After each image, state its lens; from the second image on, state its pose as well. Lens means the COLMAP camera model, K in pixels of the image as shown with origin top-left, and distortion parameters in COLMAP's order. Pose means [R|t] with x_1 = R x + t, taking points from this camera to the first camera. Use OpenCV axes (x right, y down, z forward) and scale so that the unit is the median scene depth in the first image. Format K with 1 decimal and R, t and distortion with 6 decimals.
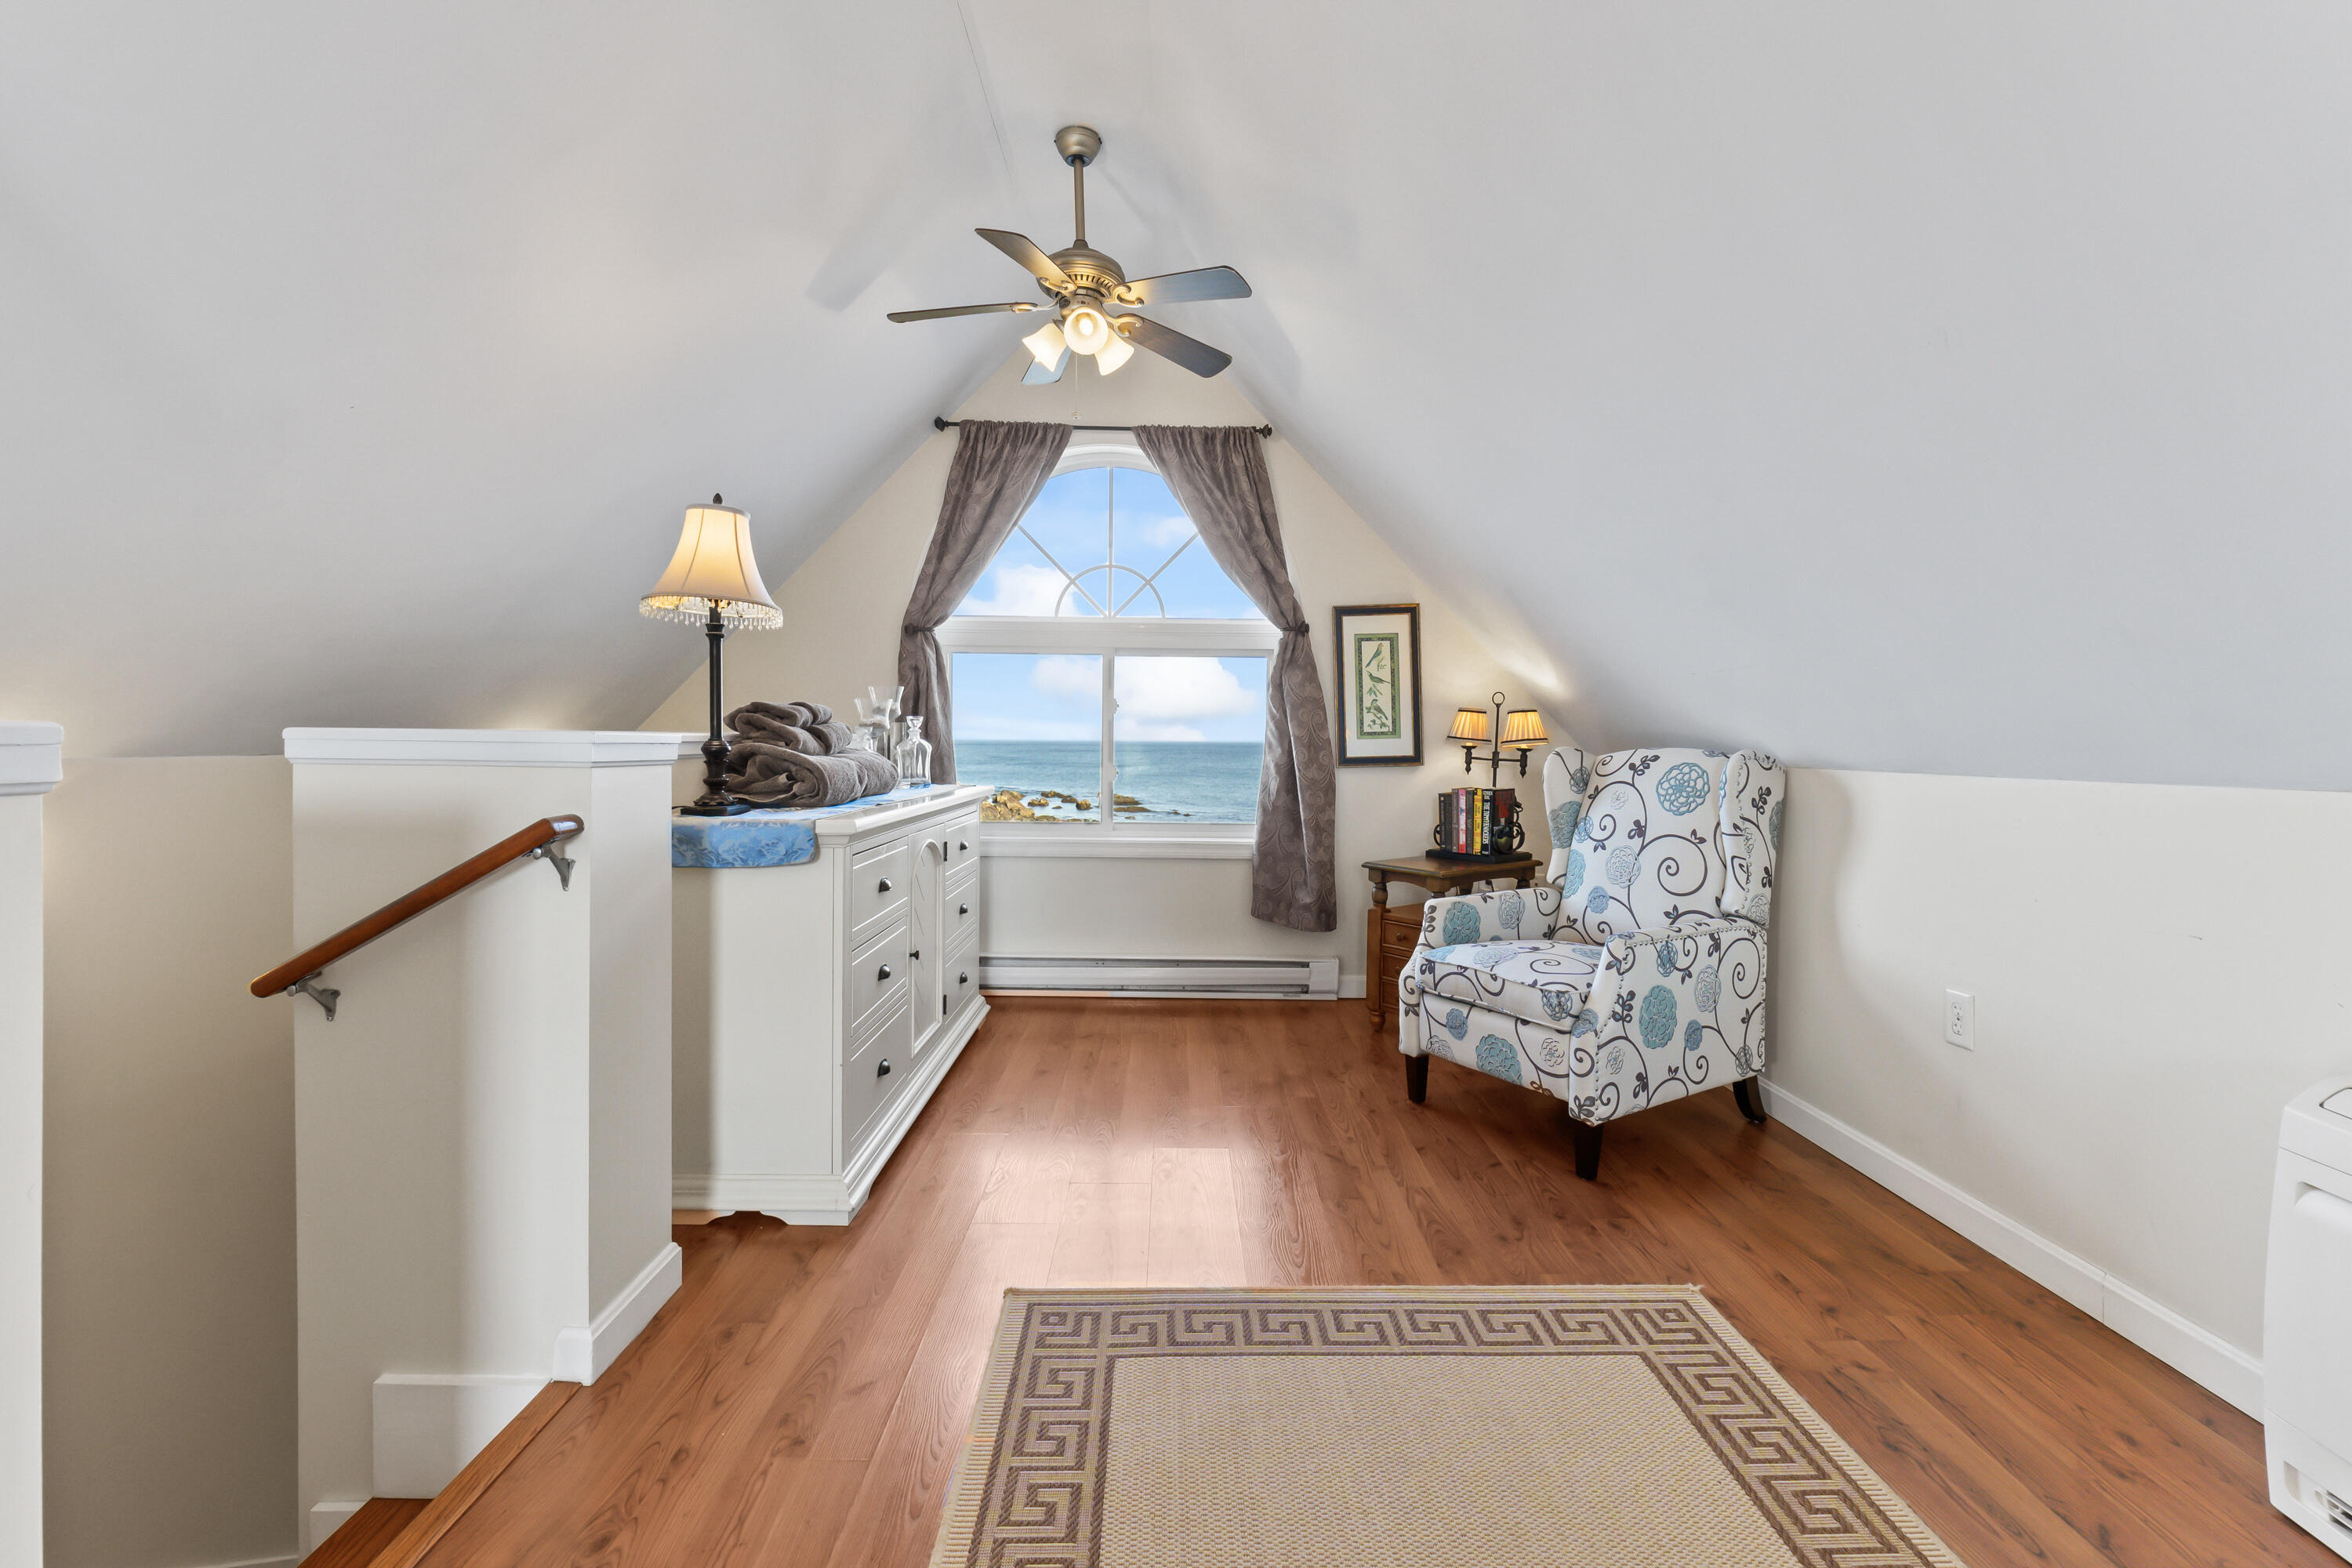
lens RADIAL K [[1001.1, 0, 1188.8], [0, 1001.1, 751.8], [0, 0, 1]] dist [-0.003956, -0.001551]
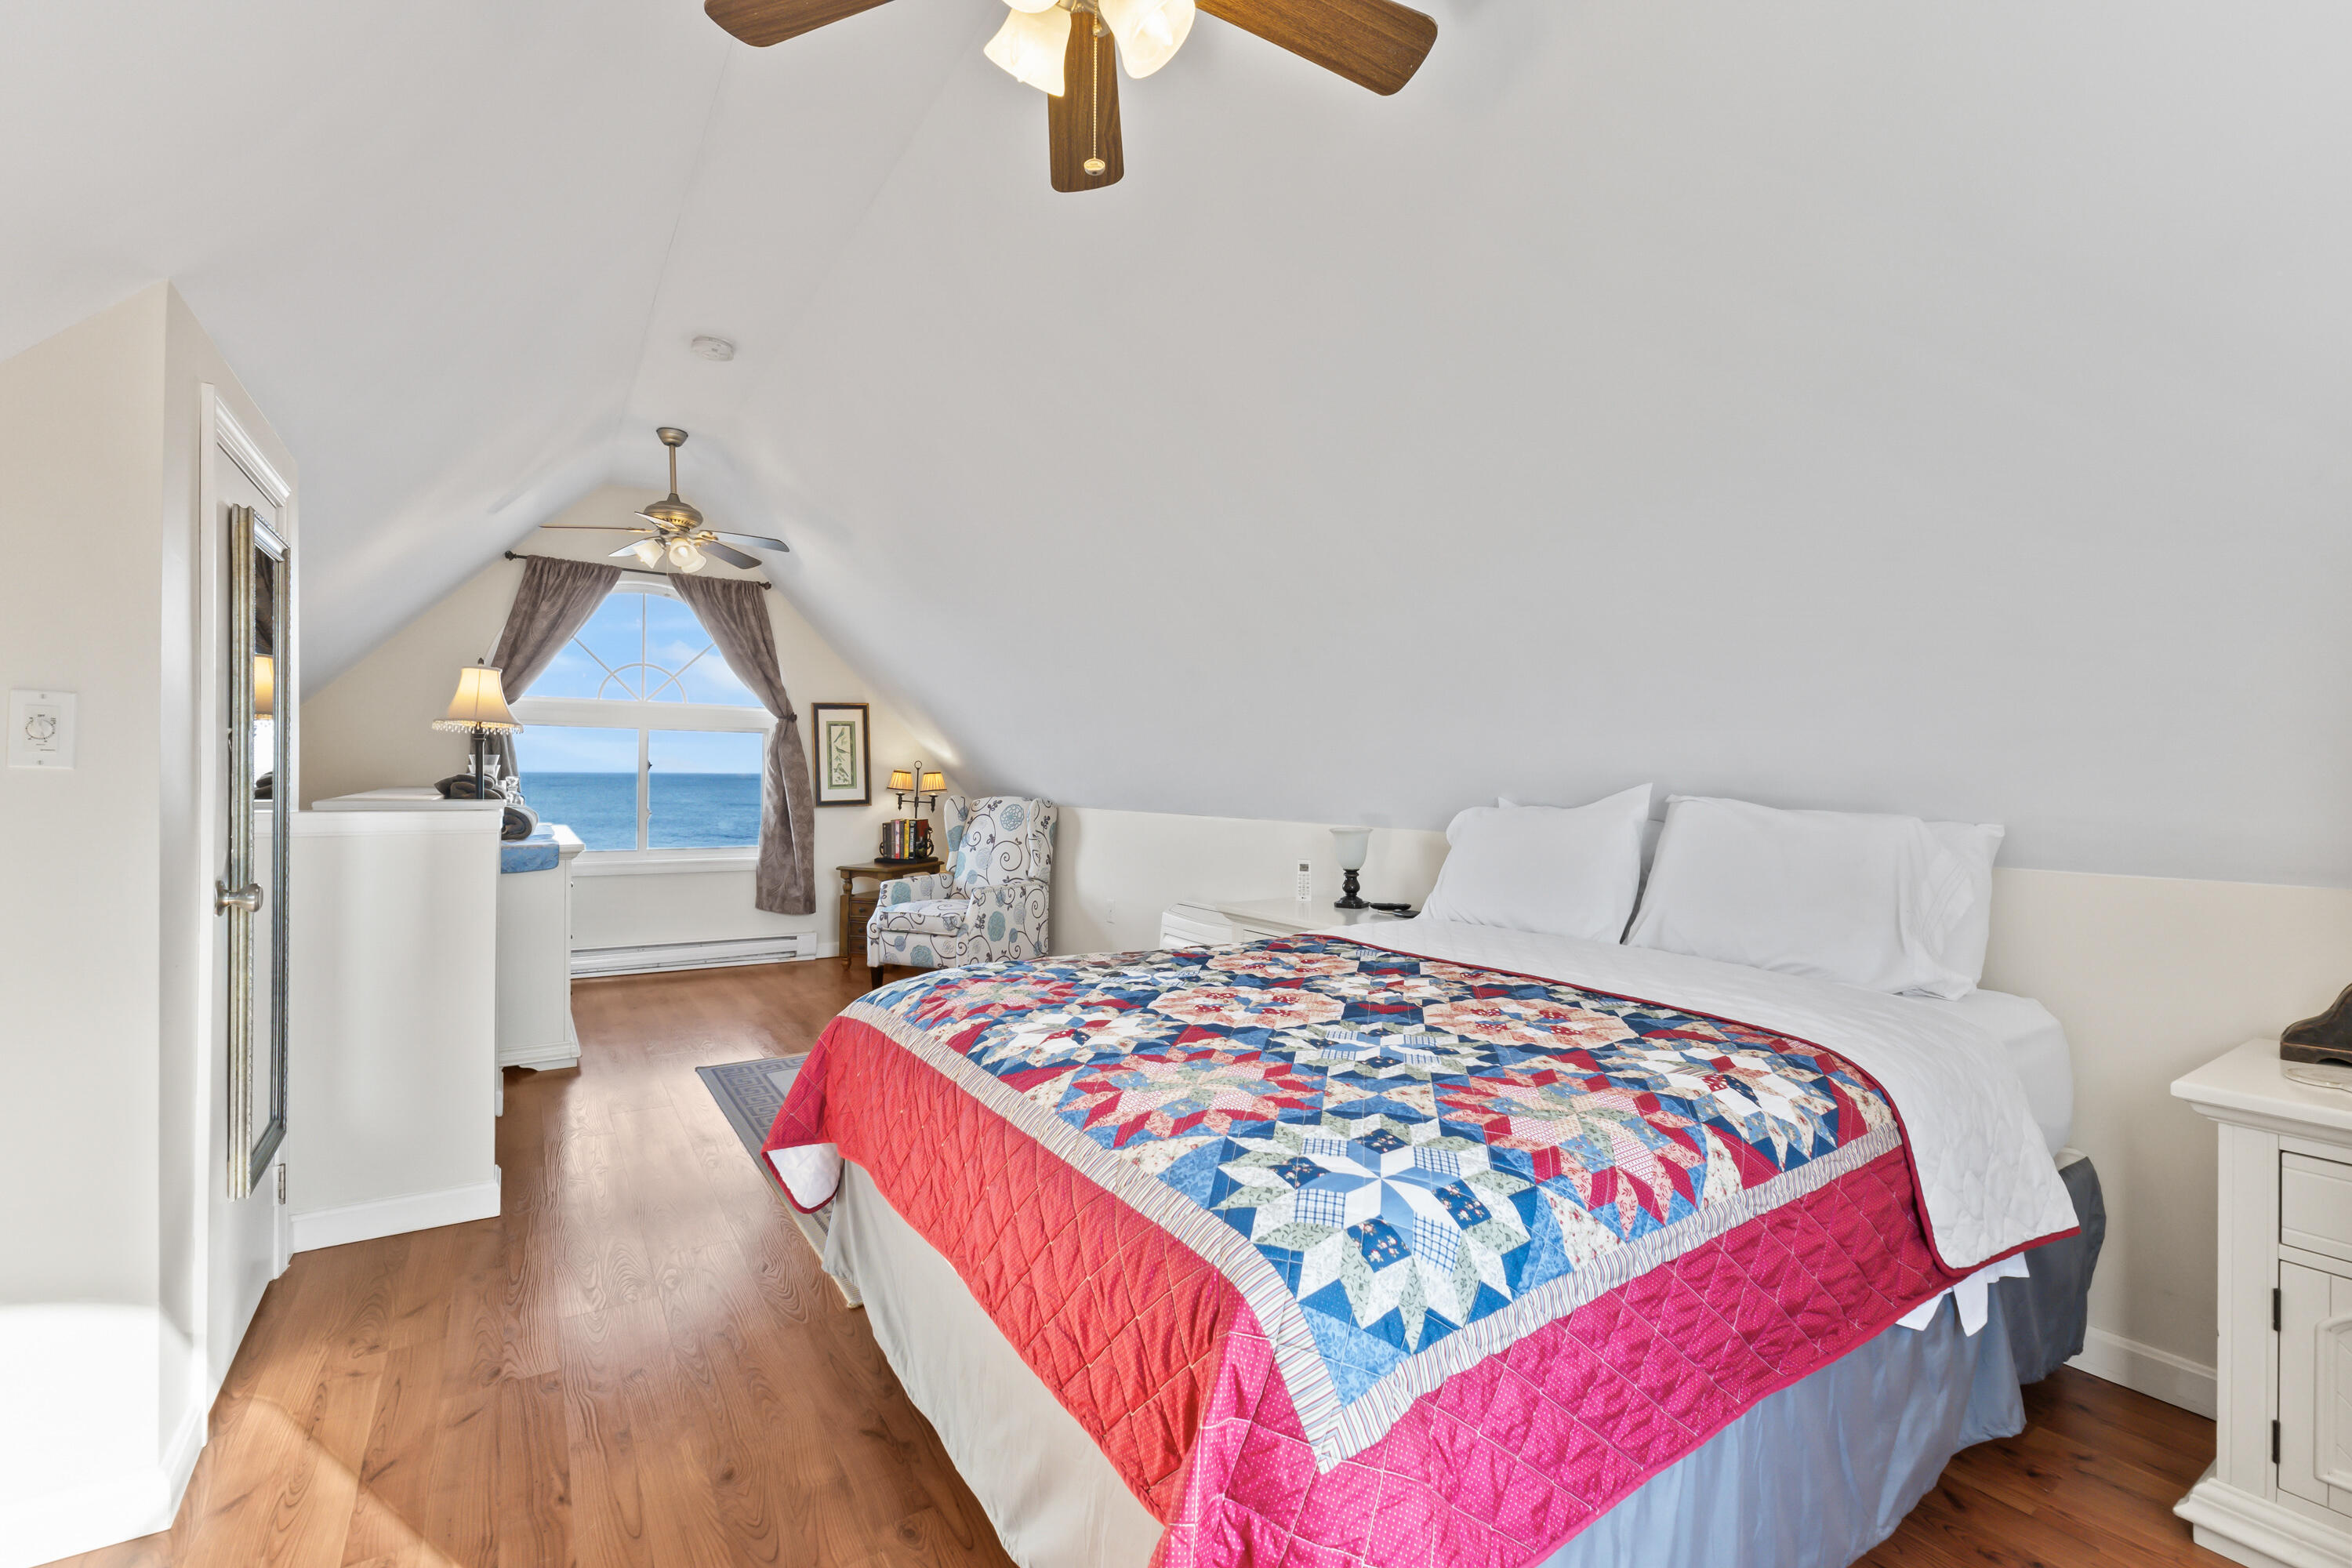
lens RADIAL K [[1001.1, 0, 1155.0], [0, 1001.1, 781.2], [0, 0, 1]] dist [-0.003956, -0.001551]
pose [[0.855653, -0.001871, 0.517546, -0.208086], [0.002928, 0.999995, -0.001227, -0.022695], [-0.517541, 0.002566, 0.855654, -0.606749]]
